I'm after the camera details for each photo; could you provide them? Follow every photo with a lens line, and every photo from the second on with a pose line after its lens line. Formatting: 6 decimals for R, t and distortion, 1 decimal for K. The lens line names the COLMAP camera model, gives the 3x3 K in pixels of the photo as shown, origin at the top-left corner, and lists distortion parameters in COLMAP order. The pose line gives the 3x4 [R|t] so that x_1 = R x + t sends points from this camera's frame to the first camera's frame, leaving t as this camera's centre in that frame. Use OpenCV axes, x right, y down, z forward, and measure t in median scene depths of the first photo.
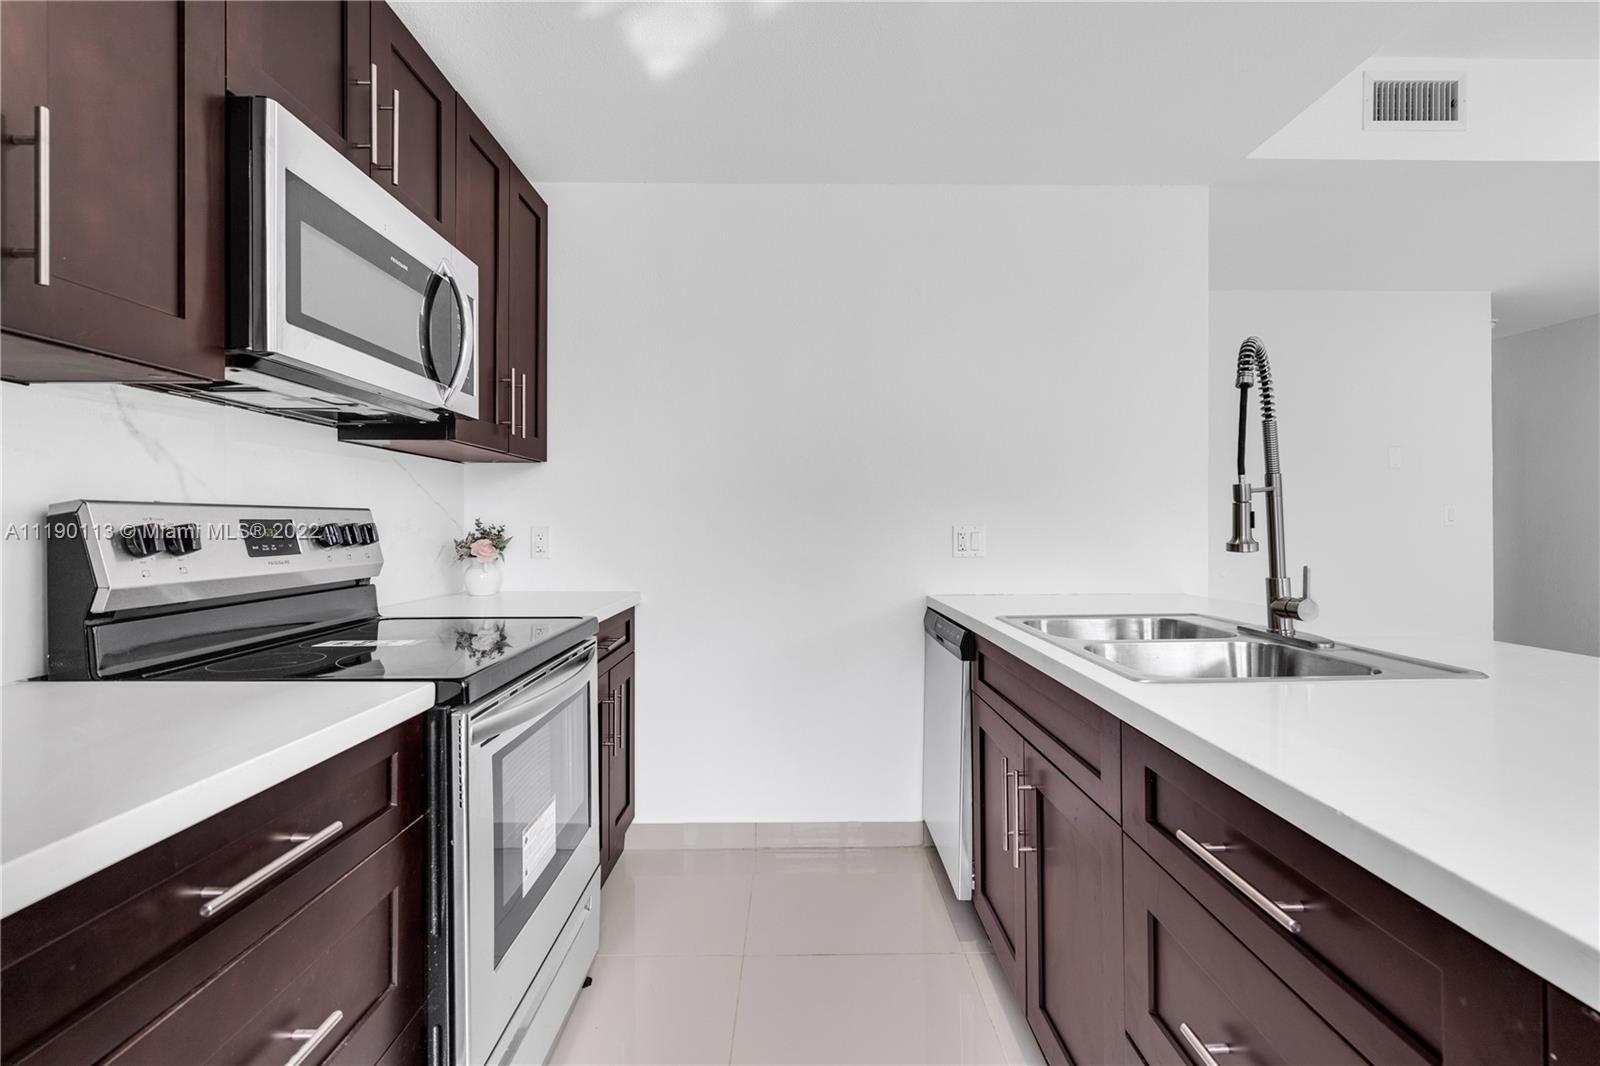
lens RADIAL K [[721.3, 0, 800.6], [0, 721.3, 517.2], [0, 0, 1]] dist [0.000335, 0.000349]
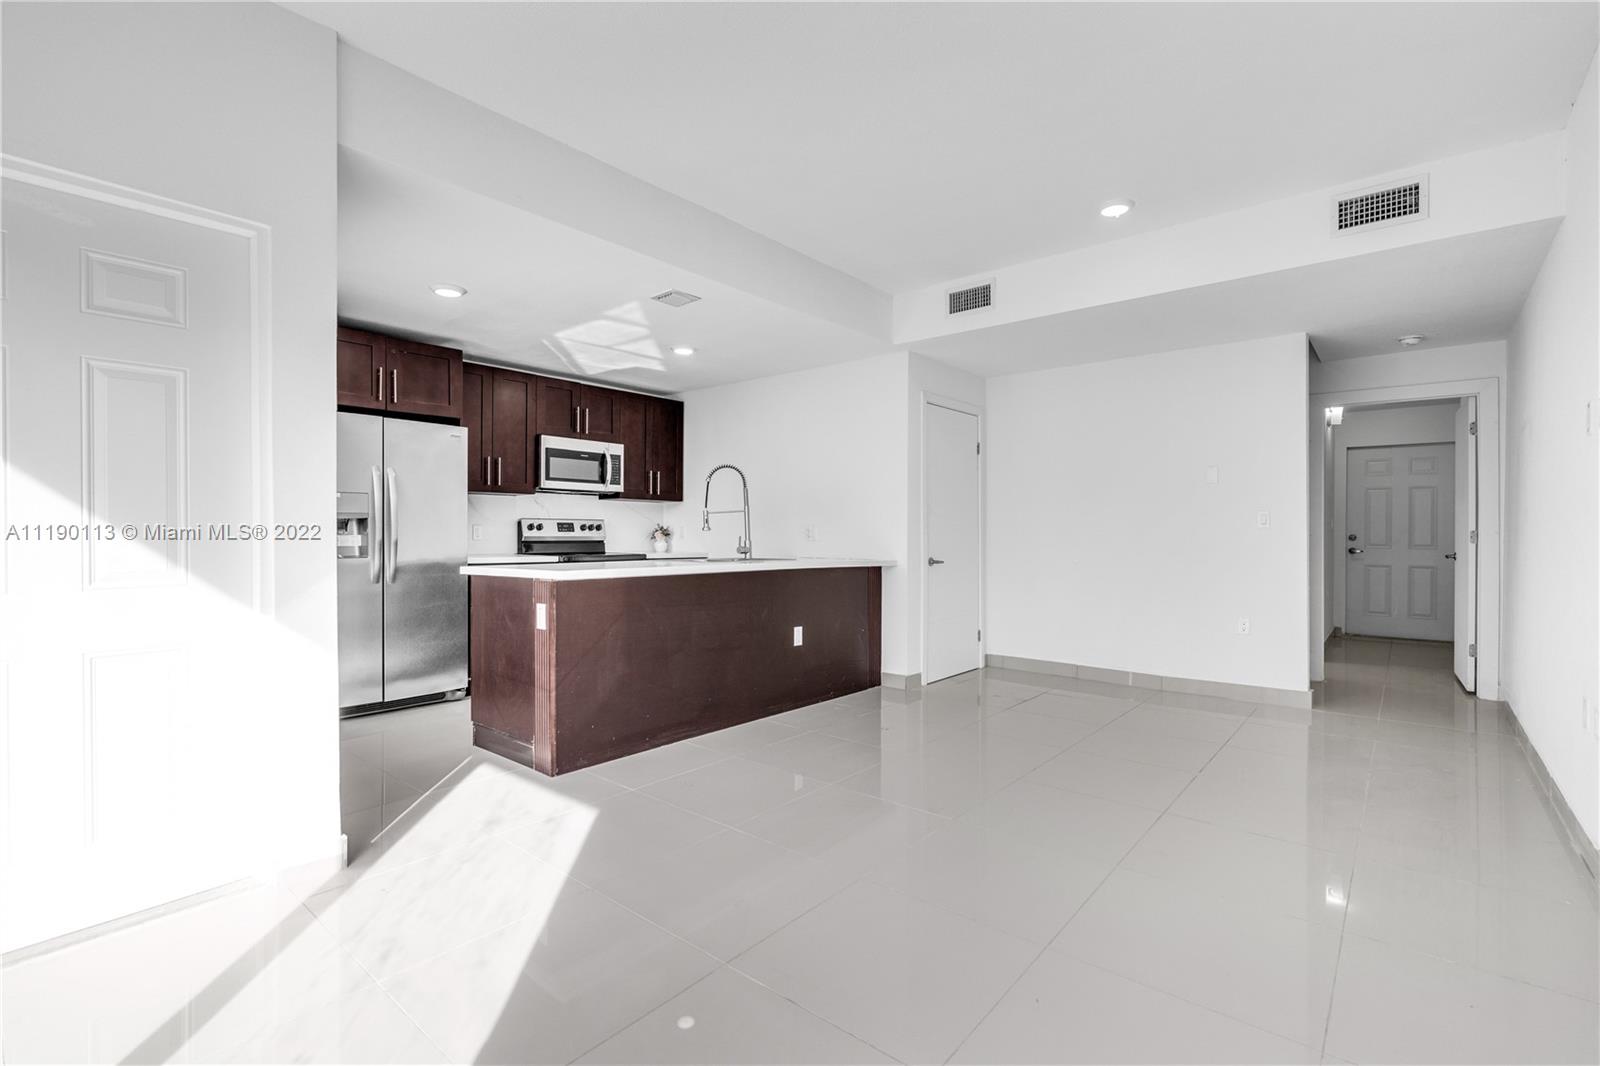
lens RADIAL K [[692.2, 0, 800.0], [0, 692.2, 533.0], [0, 0, 1]] dist [-0.004474, 0.000492]
pose [[0.761910, 0.005342, -0.647661, 2.595894], [0.000406, 0.999962, 0.008726, 0.026618], [0.647683, -0.006911, 0.761878, -1.021990]]
